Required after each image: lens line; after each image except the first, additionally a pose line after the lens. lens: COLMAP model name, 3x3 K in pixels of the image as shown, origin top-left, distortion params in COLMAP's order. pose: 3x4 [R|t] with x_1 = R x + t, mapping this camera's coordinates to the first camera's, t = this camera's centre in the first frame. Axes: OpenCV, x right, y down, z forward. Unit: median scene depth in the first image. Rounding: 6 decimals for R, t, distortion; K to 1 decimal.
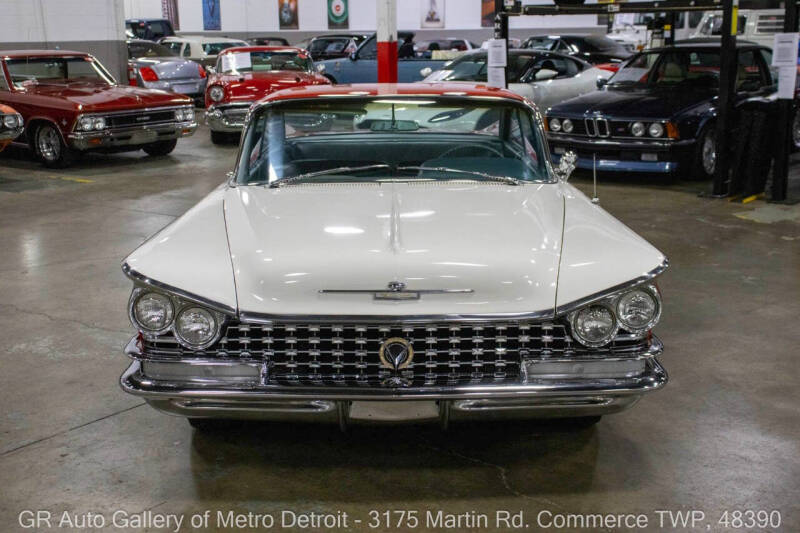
lens RADIAL K [[1120.9, 0, 400.0], [0, 1120.9, 266.5], [0, 0, 1]] dist [0.043267, 0.122100]
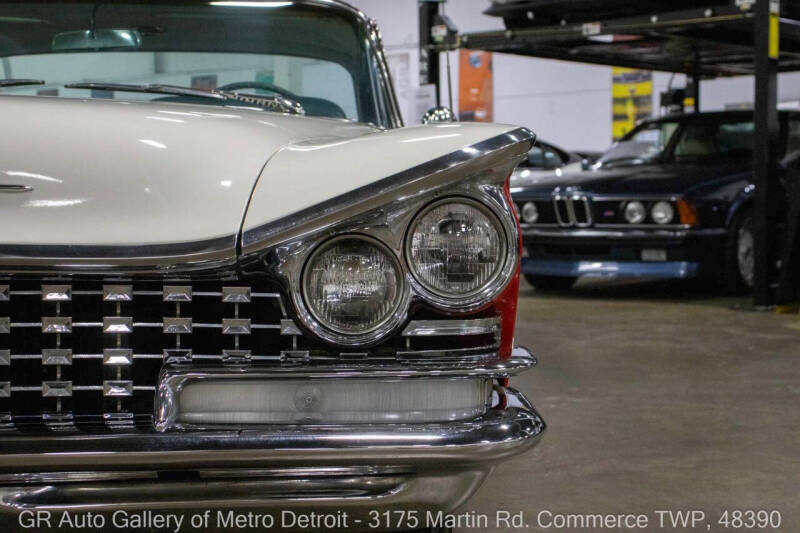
lens RADIAL K [[1418.2, 0, 400.0], [0, 1418.2, 266.5], [0, 0, 1]] dist [0.144988, 0.074324]
pose [[0.999993, 0.002779, 0.002416, 0.082317], [-0.002318, 0.984817, -0.173578, 0.057460], [-0.002861, 0.173571, 0.984817, 0.217691]]
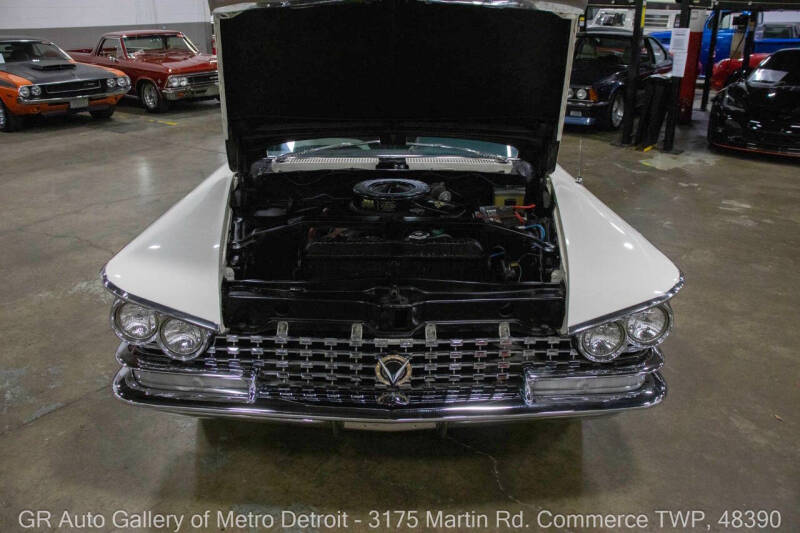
lens RADIAL K [[660.1, 0, 400.0], [0, 660.1, 266.5], [0, 0, 1]] dist [-0.118100, 0.007517]
pose [[0.999828, 0.013058, 0.013154, -0.002700], [-0.015007, 0.986840, 0.160999, -0.041460], [-0.010878, -0.161169, 0.986867, 0.203653]]
